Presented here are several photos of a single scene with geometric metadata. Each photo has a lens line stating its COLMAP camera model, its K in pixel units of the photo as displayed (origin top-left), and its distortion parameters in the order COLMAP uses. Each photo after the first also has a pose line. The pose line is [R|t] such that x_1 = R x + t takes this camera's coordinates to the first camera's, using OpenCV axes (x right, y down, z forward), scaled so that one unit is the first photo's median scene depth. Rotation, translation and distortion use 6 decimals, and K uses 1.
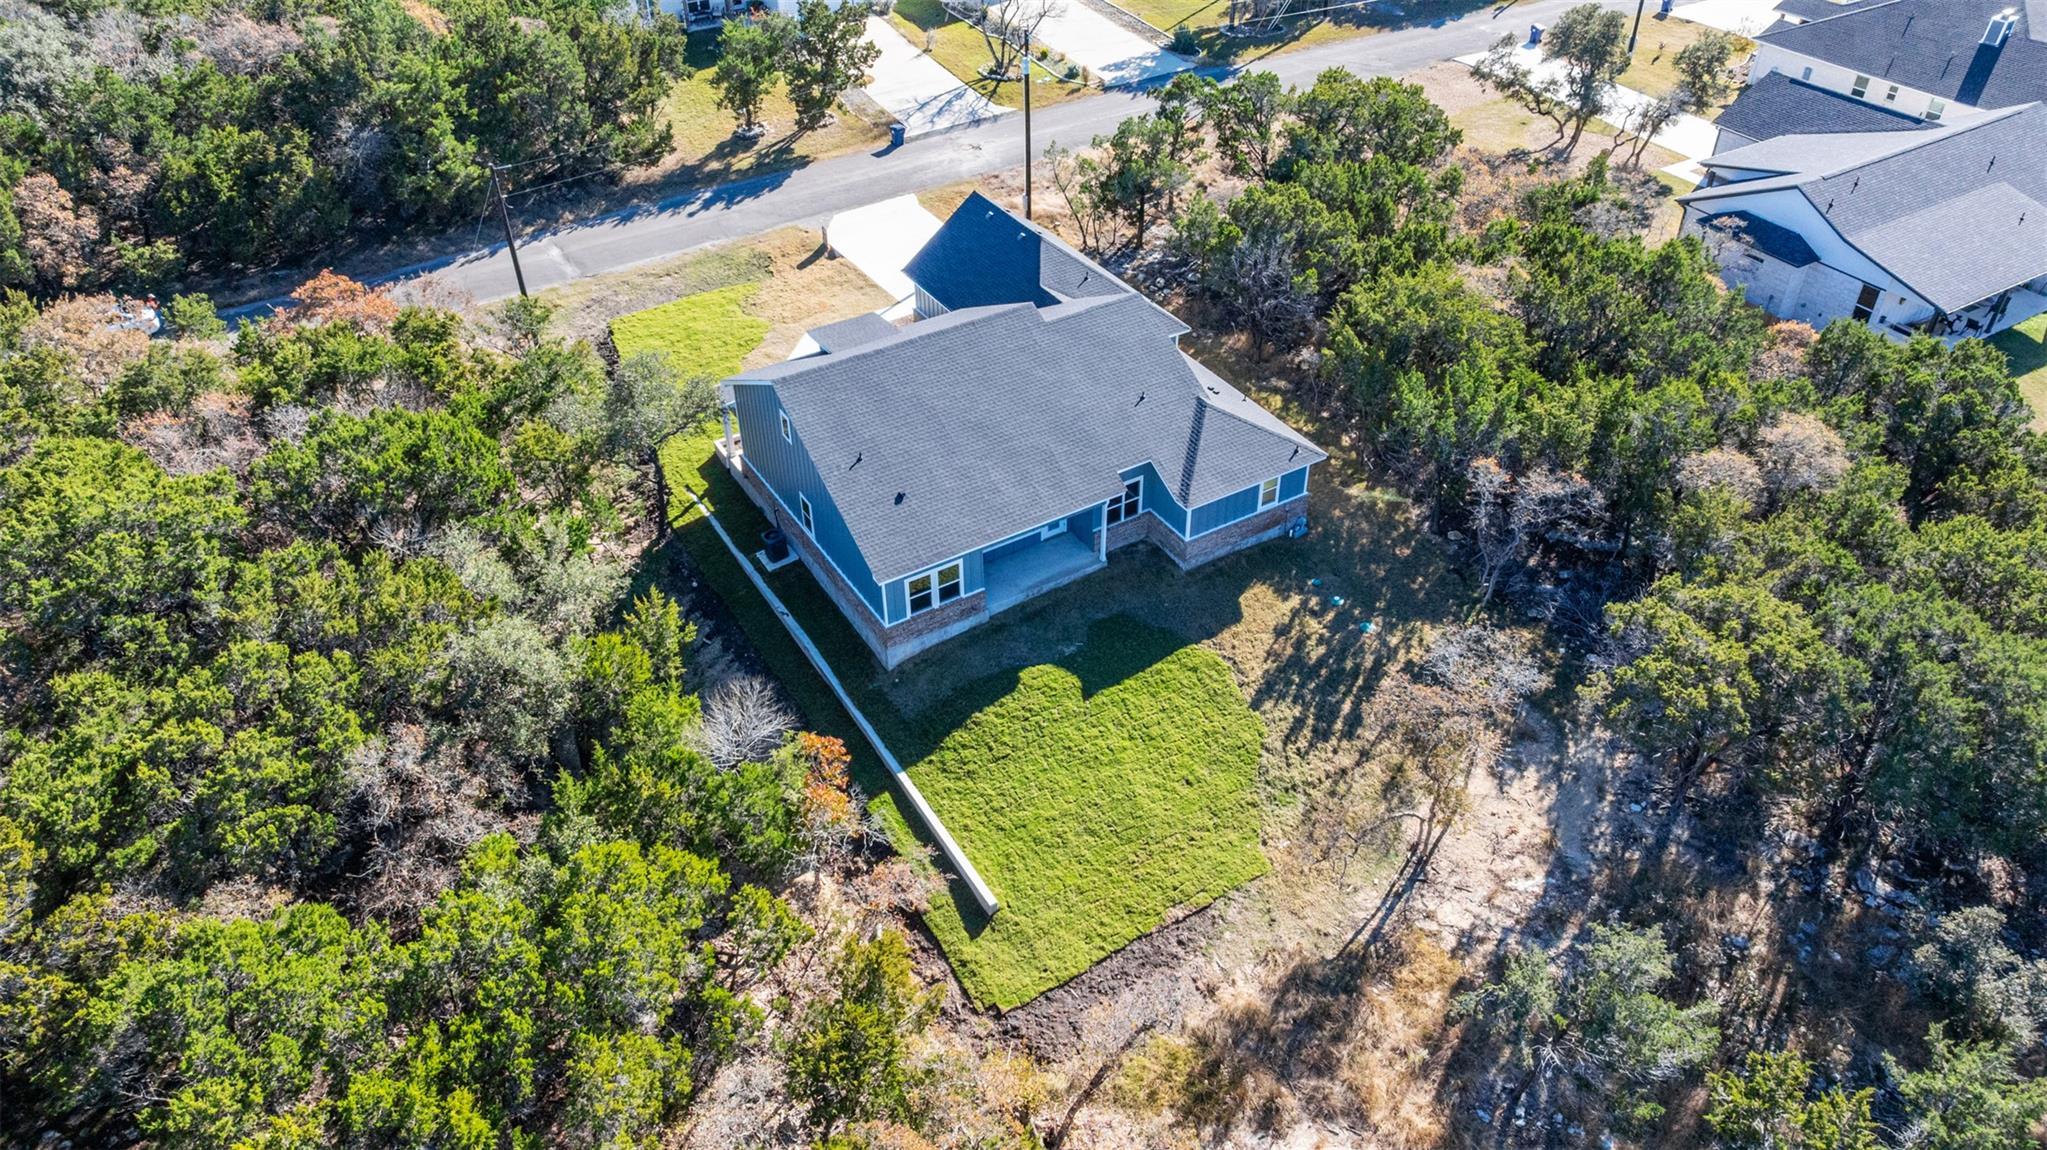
lens RADIAL K [[1450.1, 0, 1023.5], [0, 1450.1, 575.0], [0, 0, 1]] dist [0.001122, 0.004513]
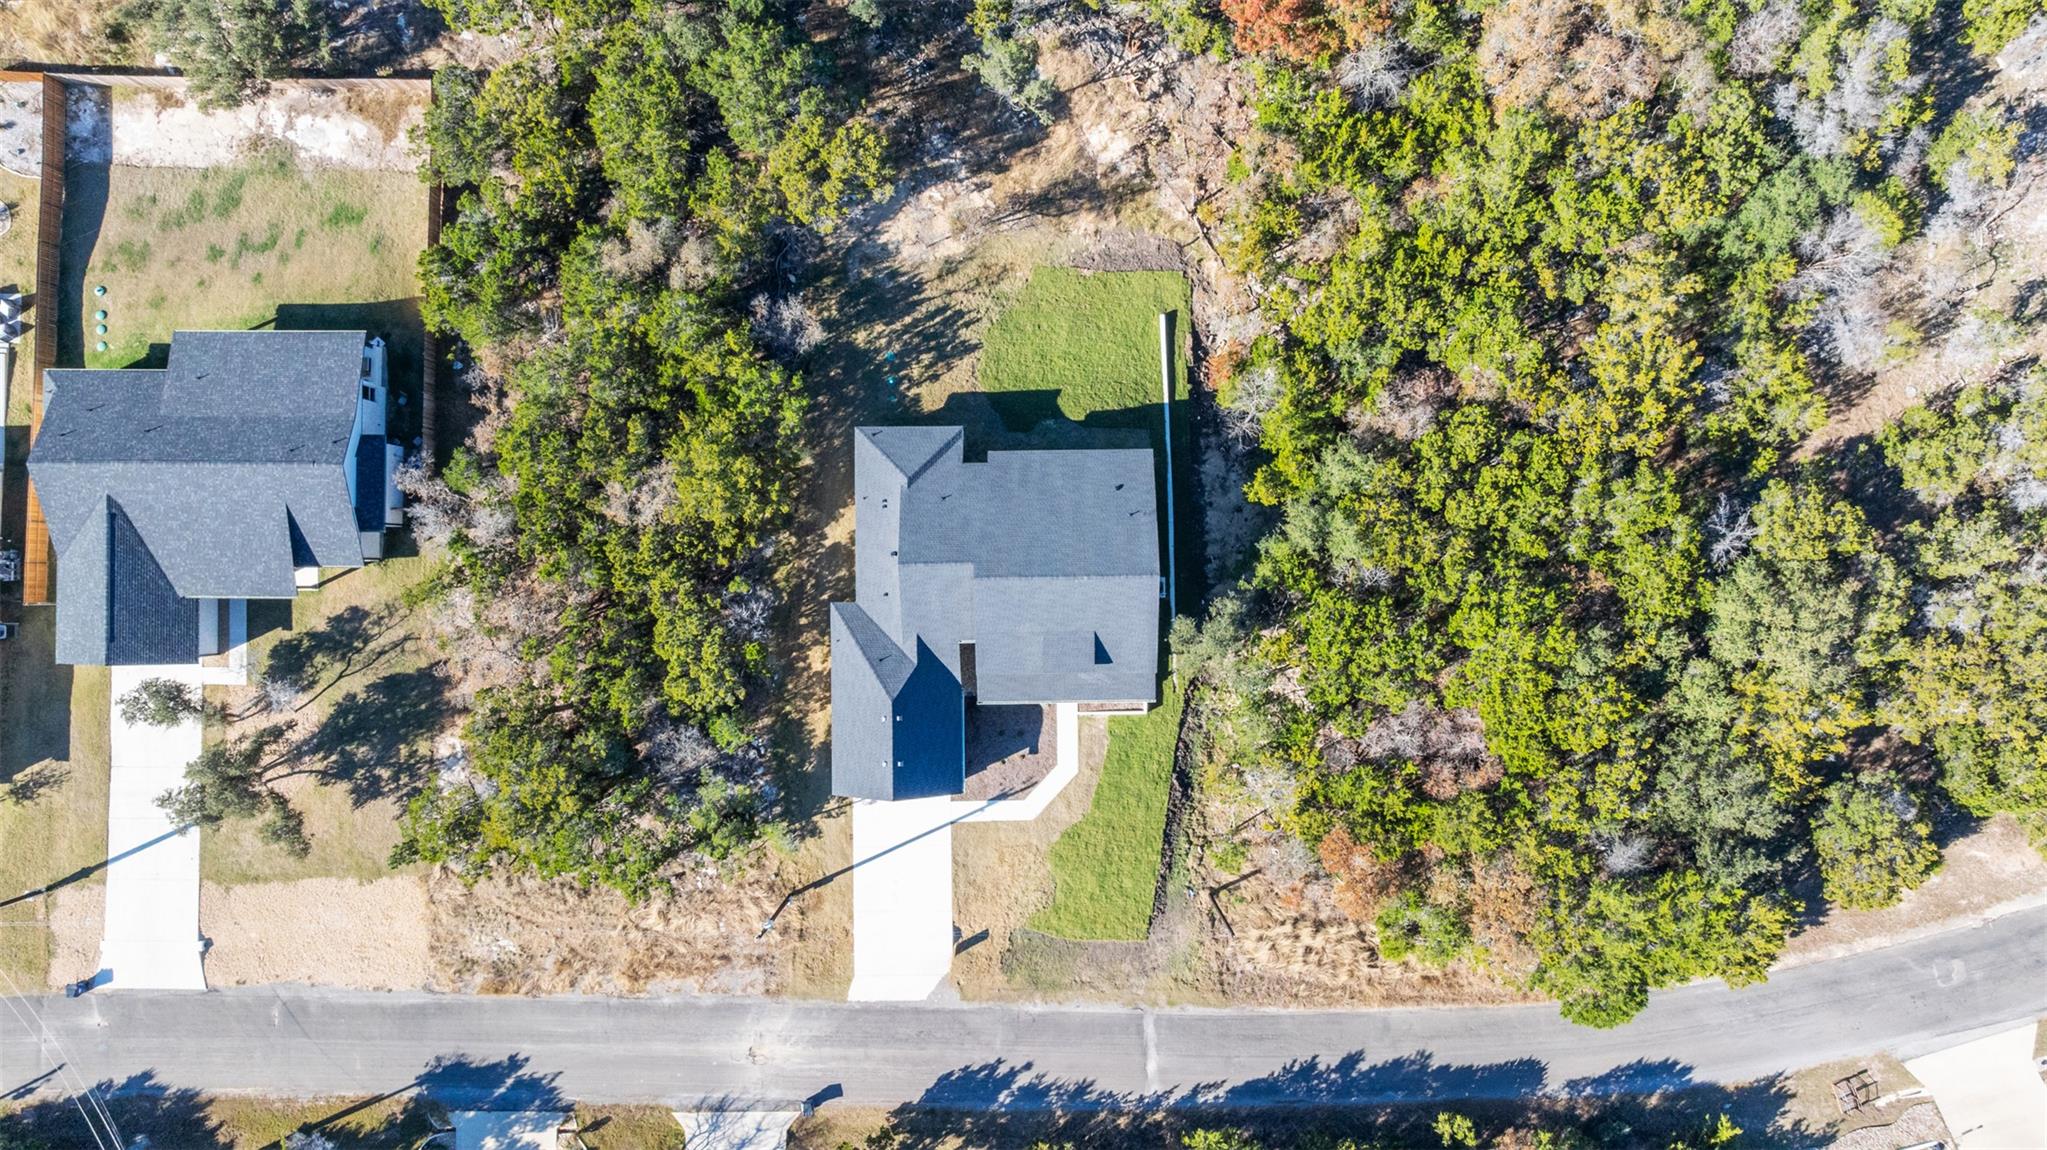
lens RADIAL K [[1450.1, 0, 1023.5], [0, 1450.1, 575.0], [0, 0, 1]] dist [0.001122, 0.004513]
pose [[-0.857271, -0.514464, 0.020340, -0.064065], [0.328011, -0.515272, 0.791772, -1.278964], [-0.396858, 0.685435, 0.610477, 0.047193]]
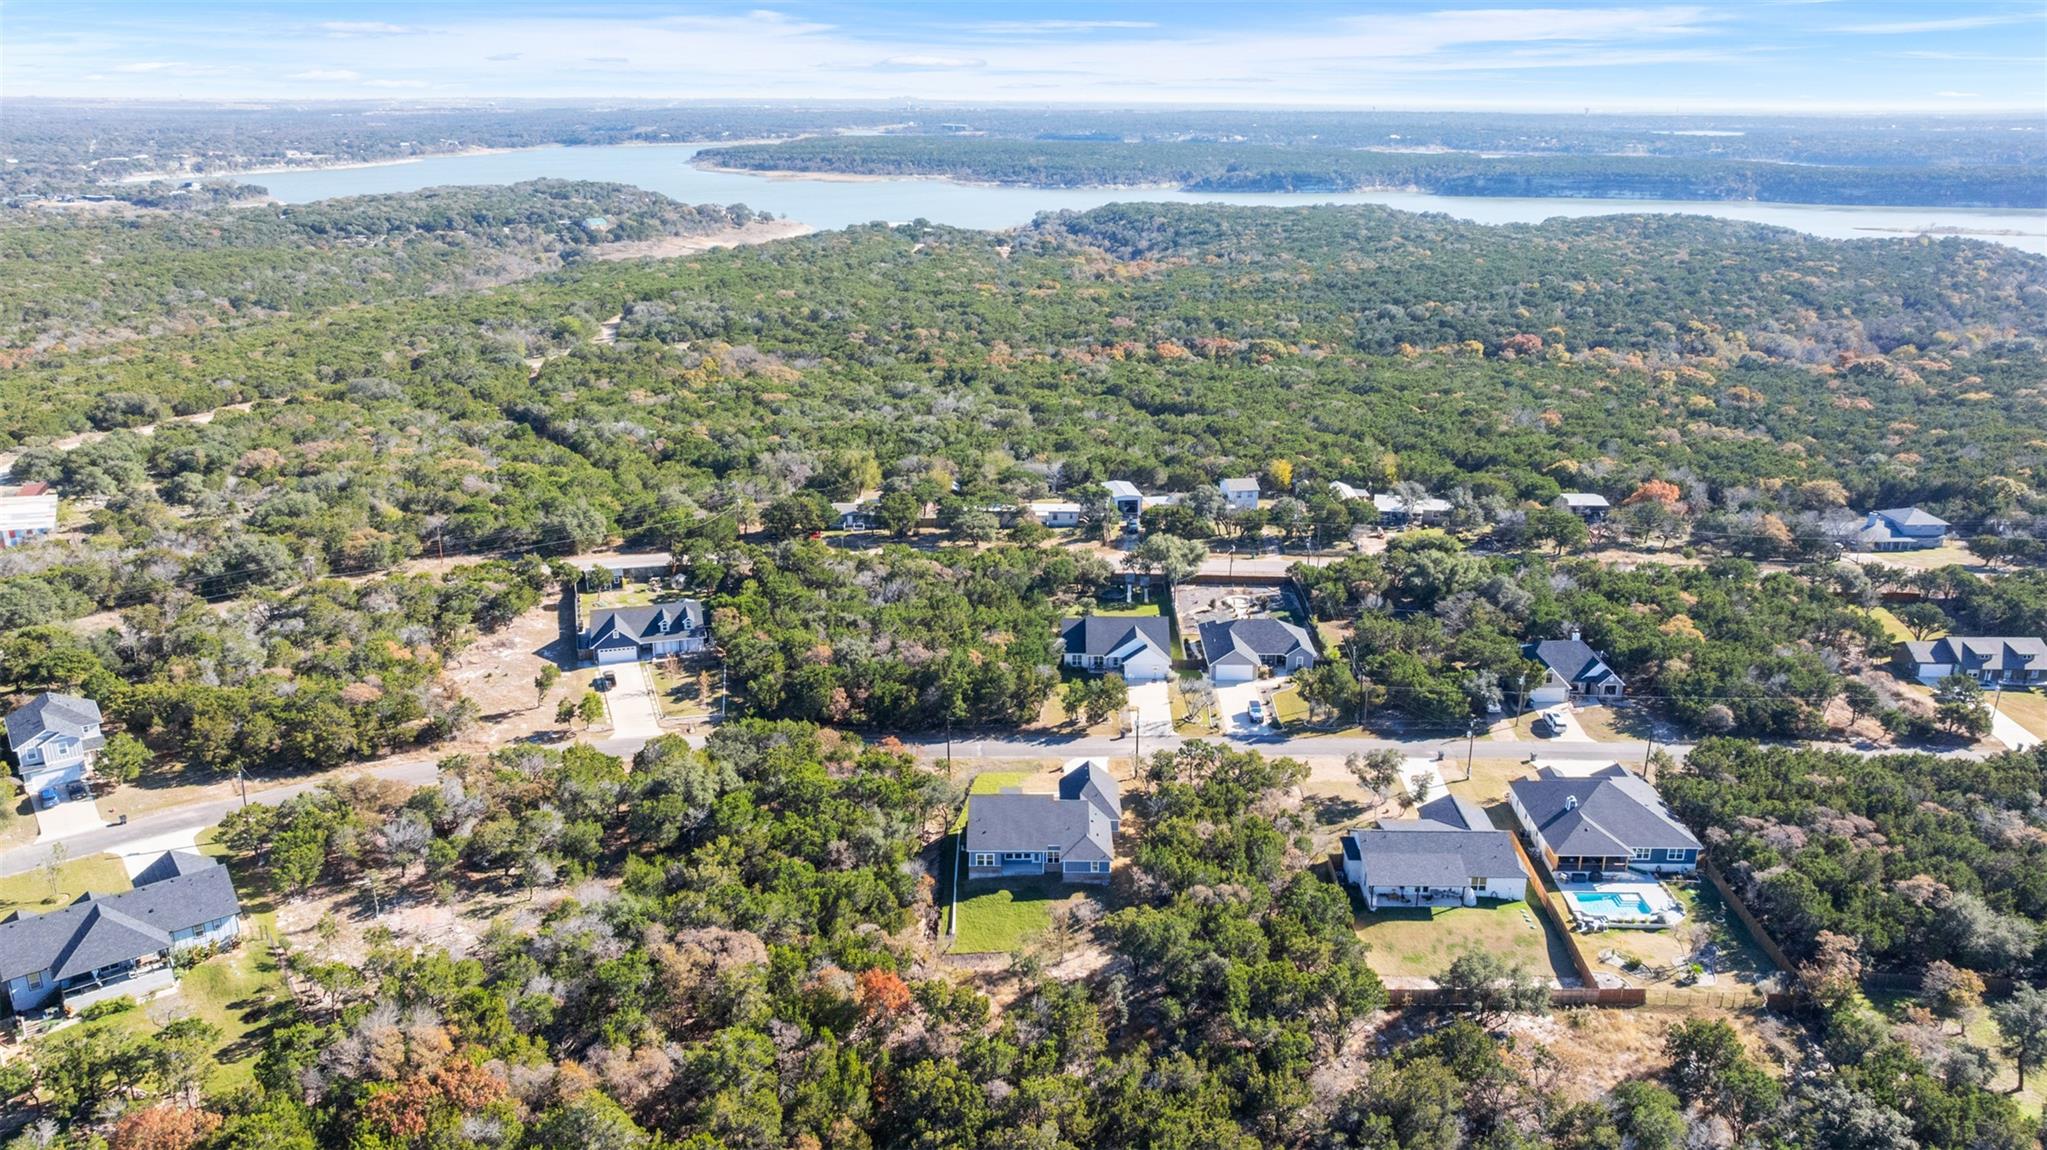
lens RADIAL K [[1450.1, 0, 1023.5], [0, 1450.1, 575.0], [0, 0, 1]] dist [0.001122, 0.004513]
pose [[0.853911, 0.176685, -0.489509, 1.395009], [-0.333944, 0.907444, -0.255003, 0.214071], [0.399147, 0.381219, 0.833879, -1.876820]]
